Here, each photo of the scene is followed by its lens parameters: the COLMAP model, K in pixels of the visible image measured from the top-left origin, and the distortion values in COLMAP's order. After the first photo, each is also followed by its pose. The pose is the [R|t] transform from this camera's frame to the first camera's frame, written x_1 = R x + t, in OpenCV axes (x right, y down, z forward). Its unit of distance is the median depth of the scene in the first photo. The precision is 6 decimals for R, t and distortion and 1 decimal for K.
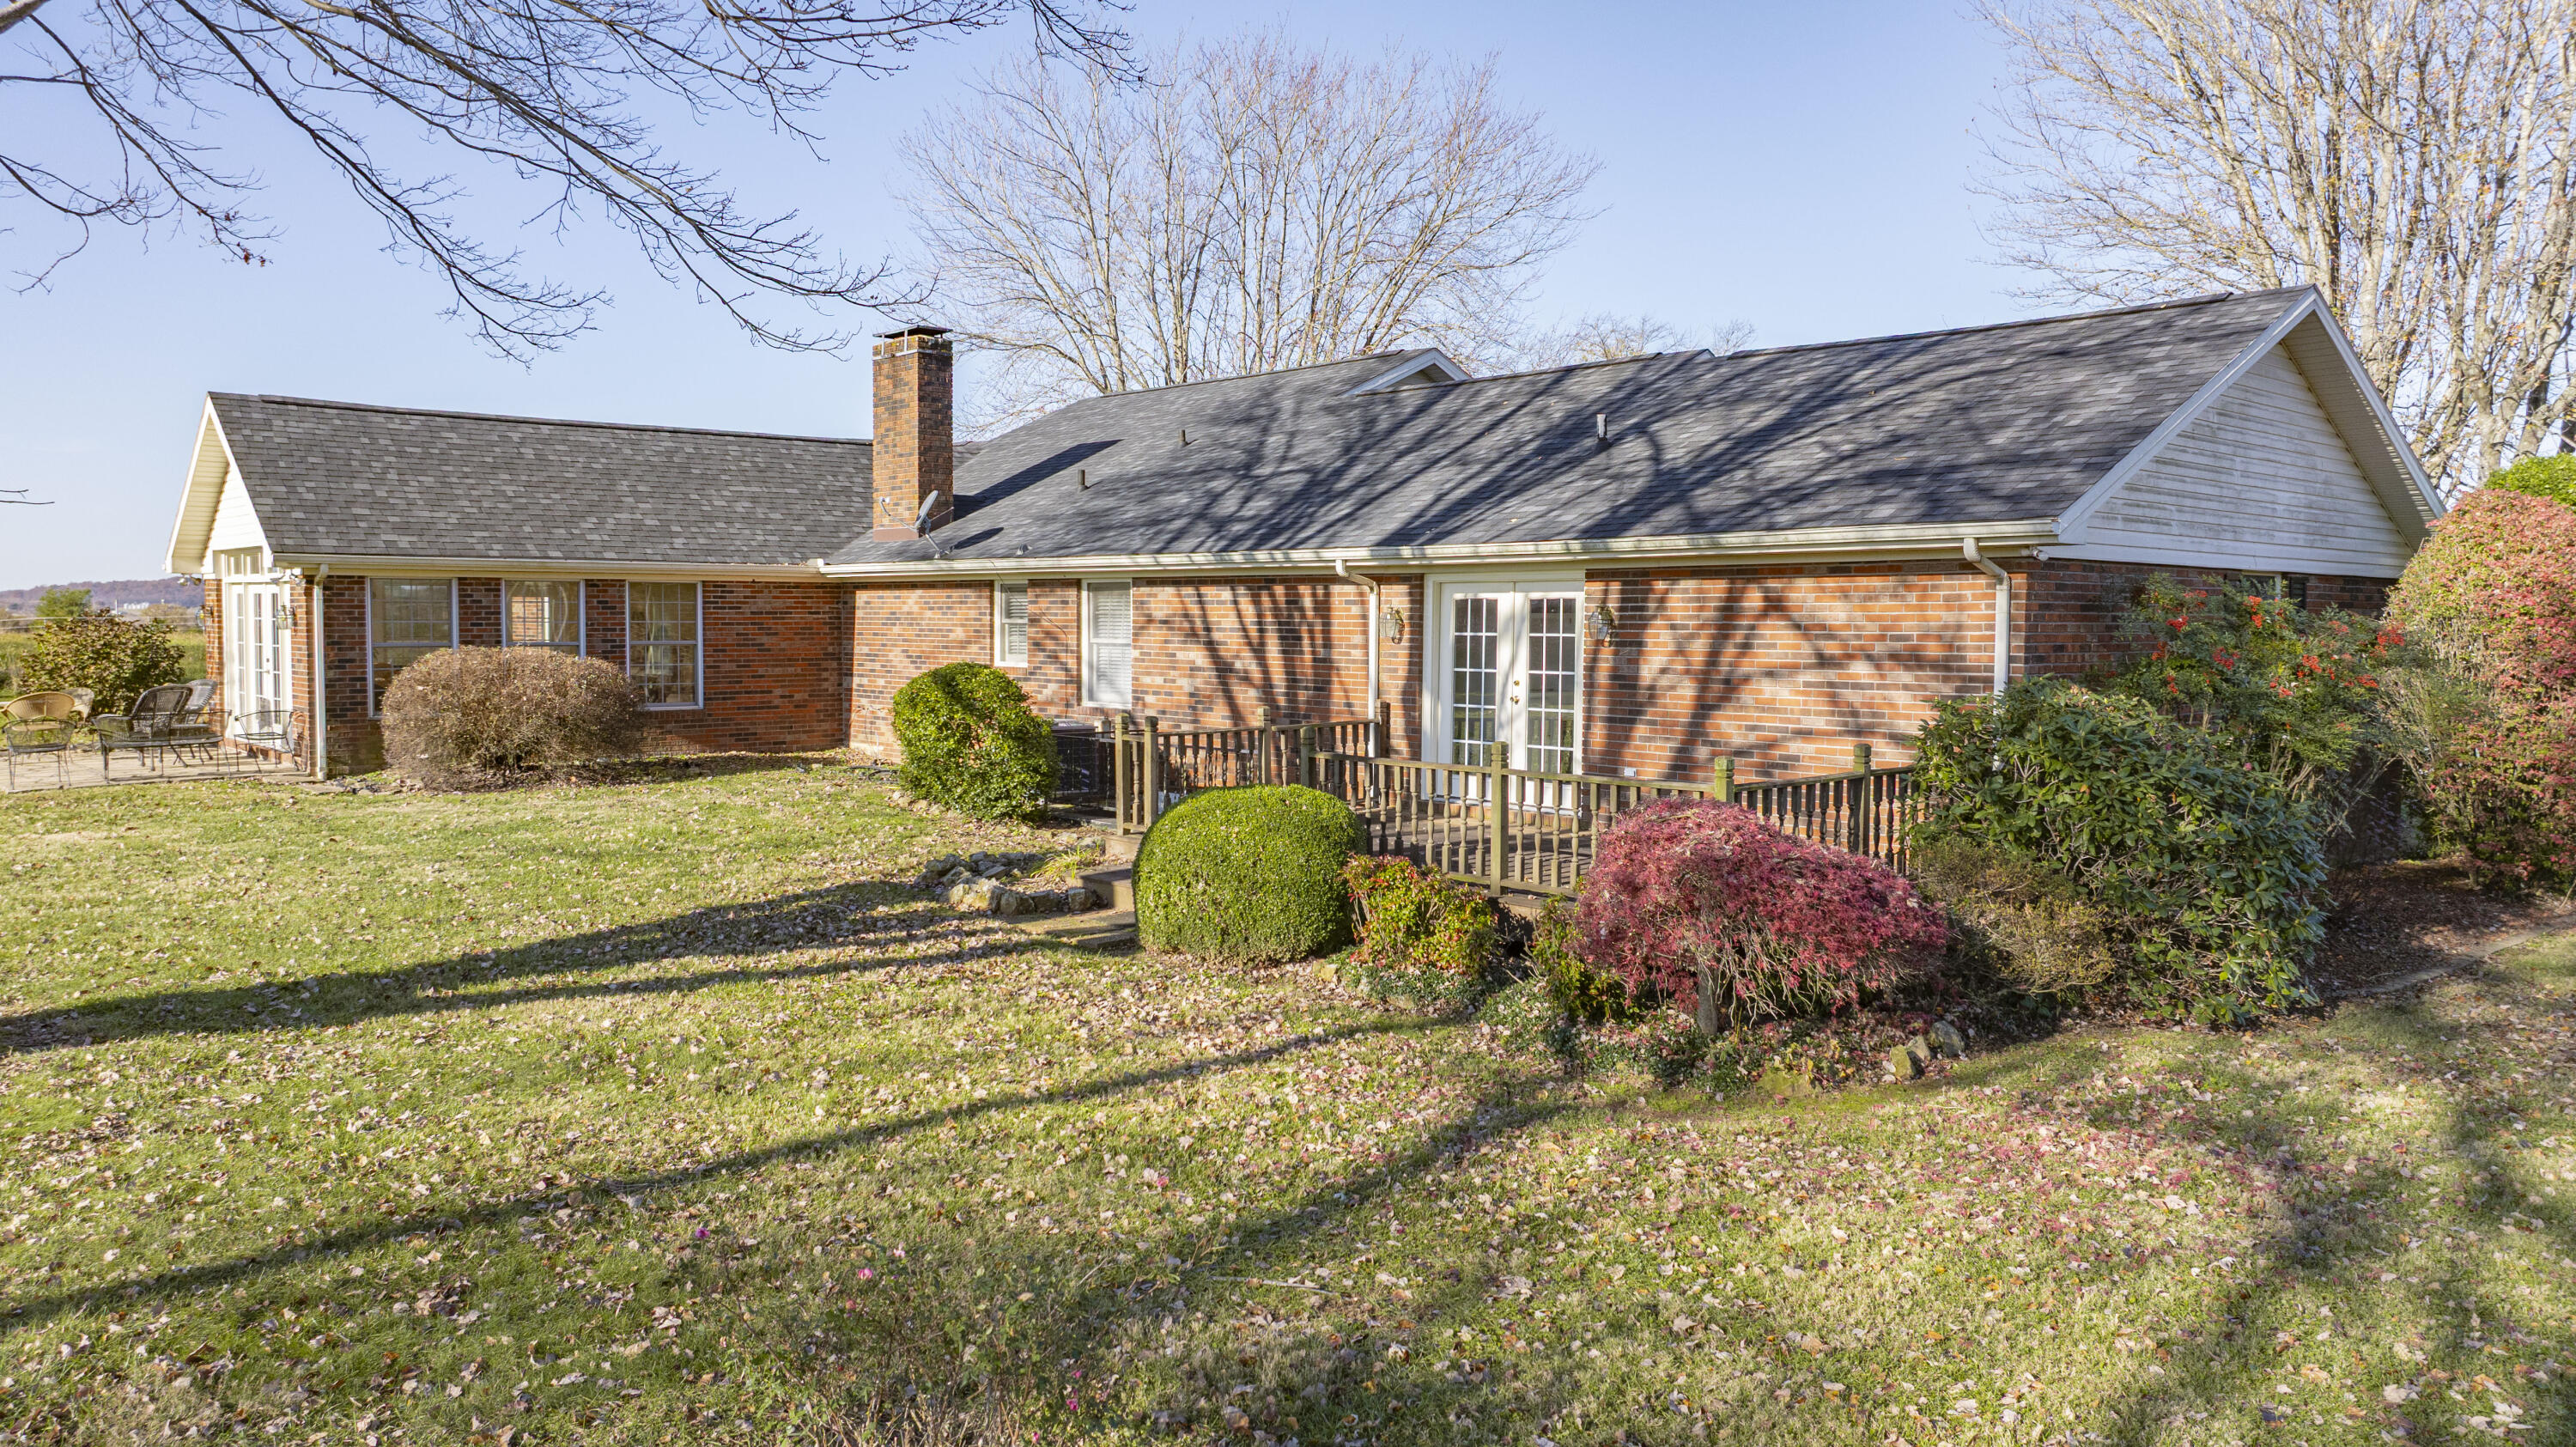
lens RADIAL K [[1853.4, 0, 1289.8], [0, 1853.4, 723.4], [0, 0, 1]] dist [-0.034800, 0.034698]
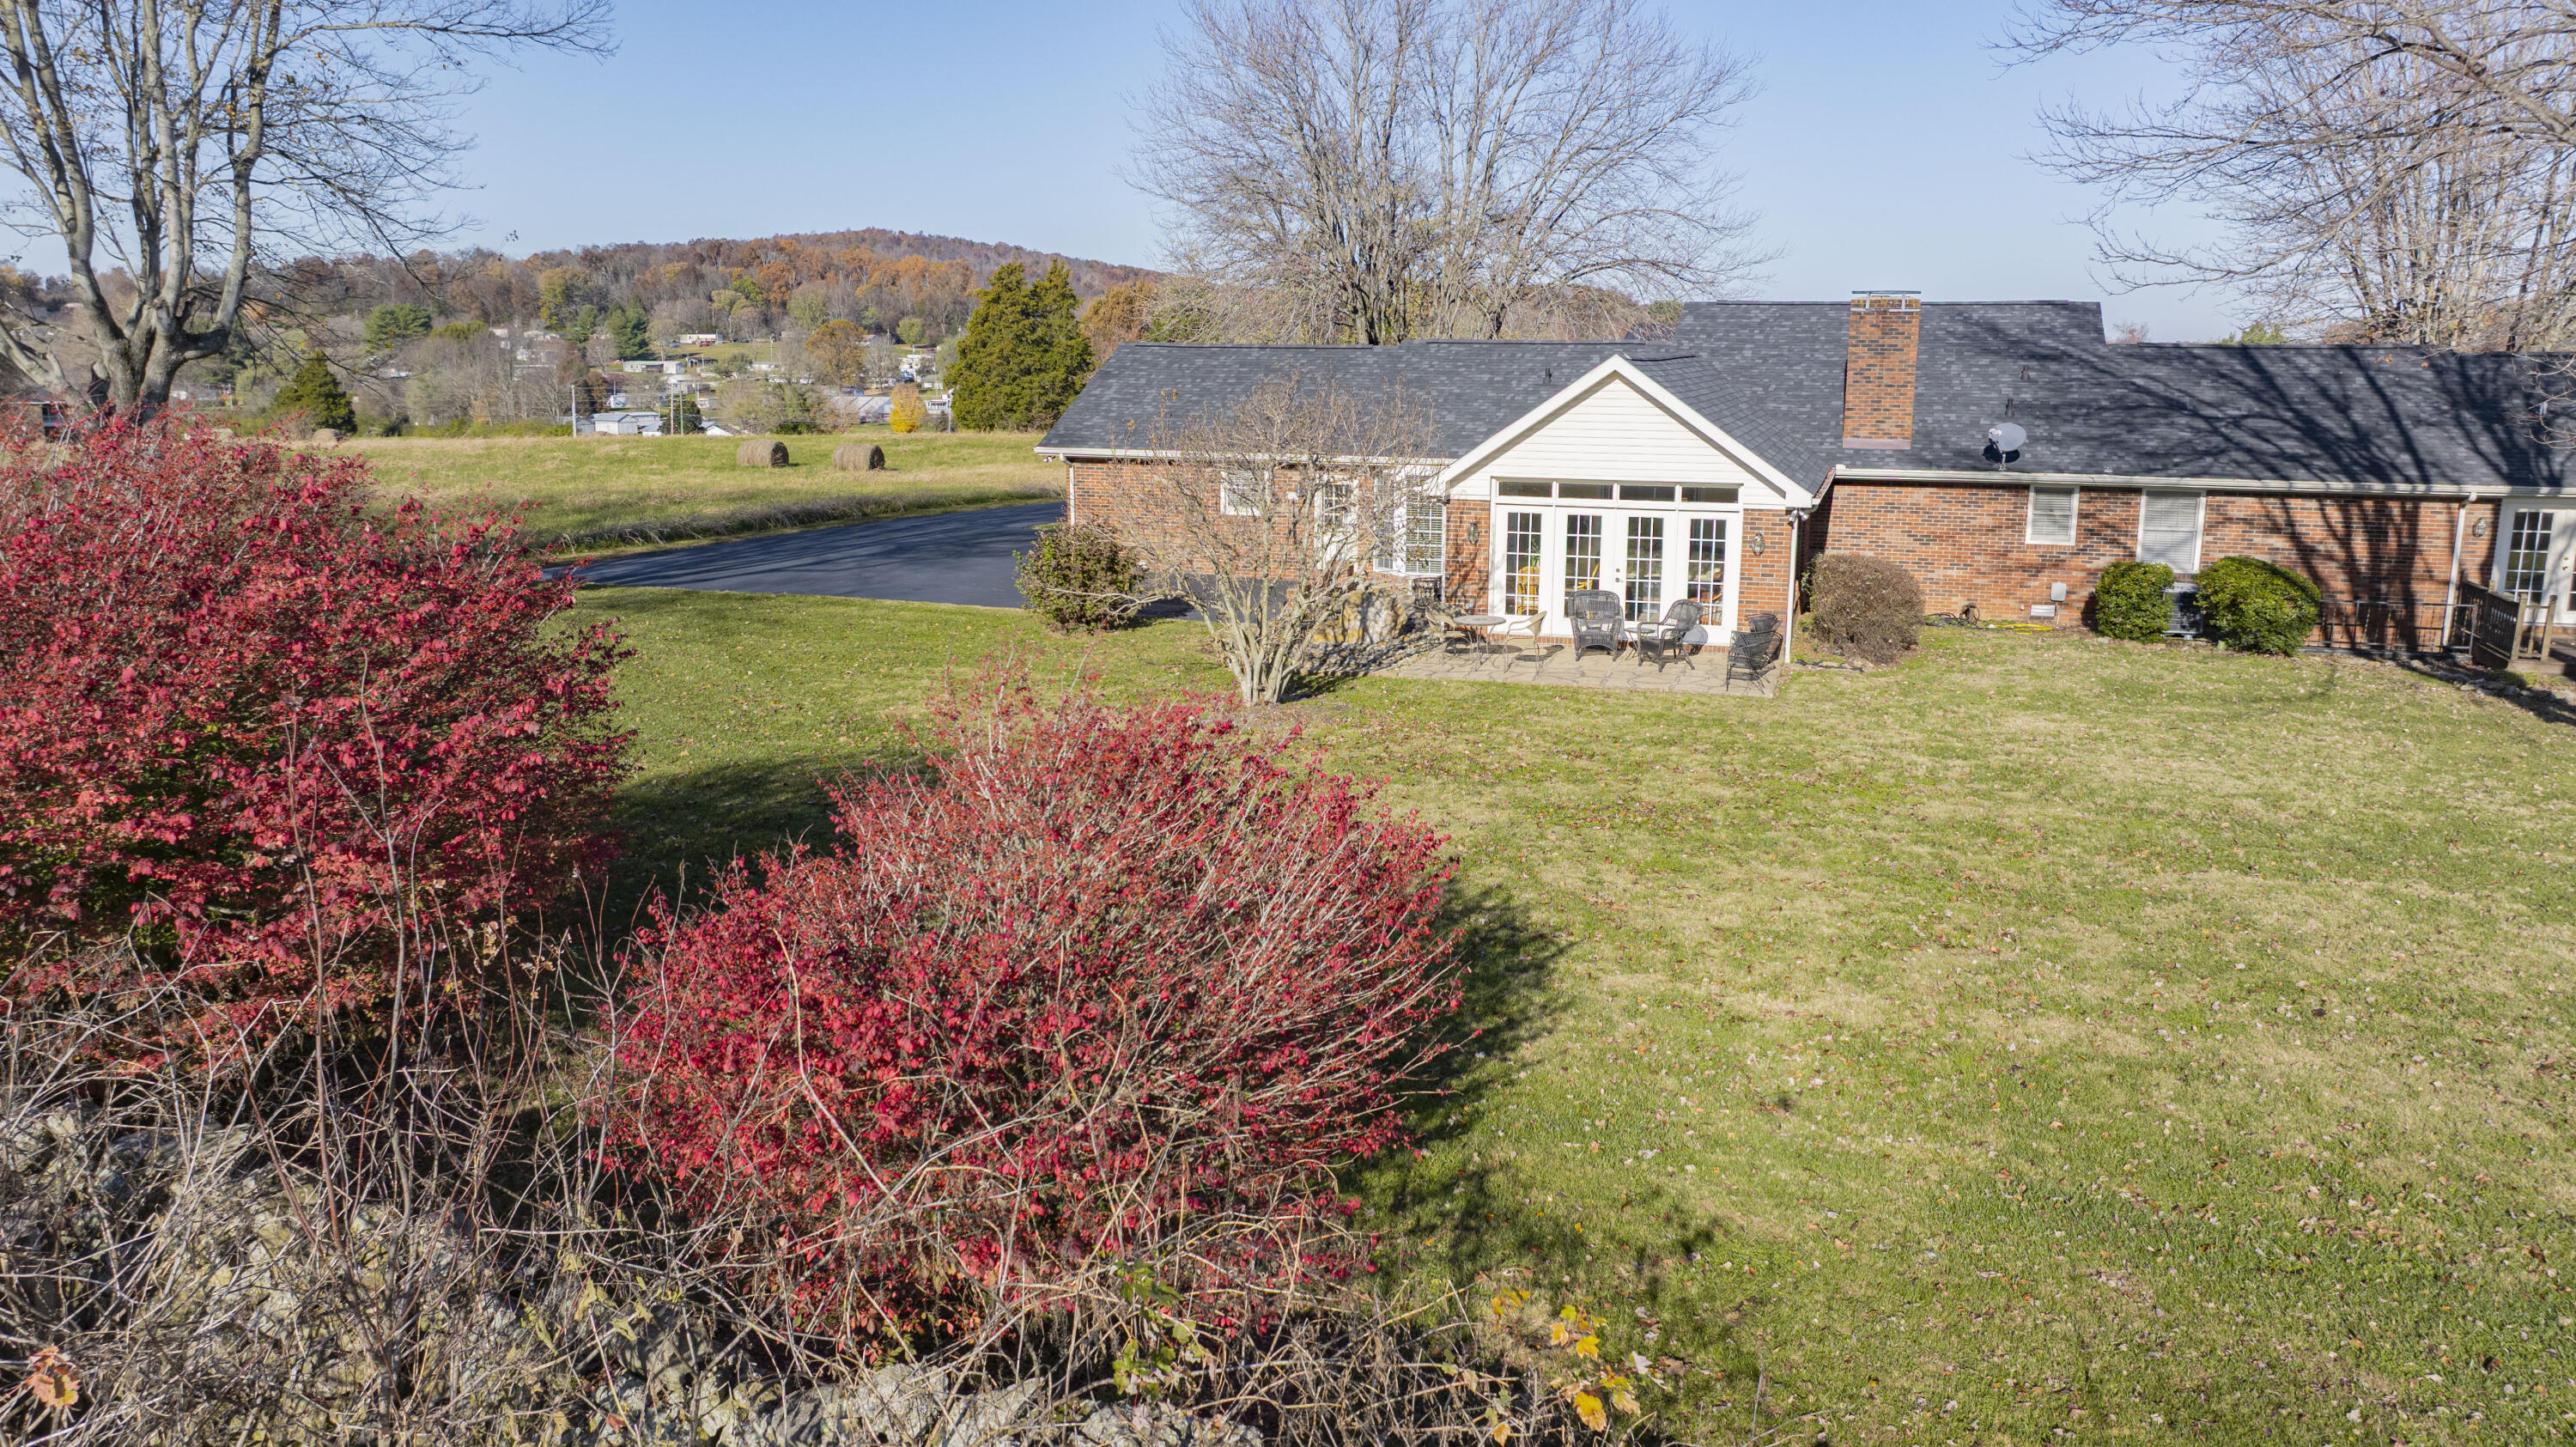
lens RADIAL K [[1853.4, 0, 1301.7], [0, 1853.4, 757.2], [0, 0, 1]] dist [-0.034800, 0.034698]
pose [[0.867957, -0.102816, 0.485880, -1.647957], [0.027371, 0.986752, 0.159910, -0.135671], [-0.495885, -0.125496, 0.859272, 0.016645]]
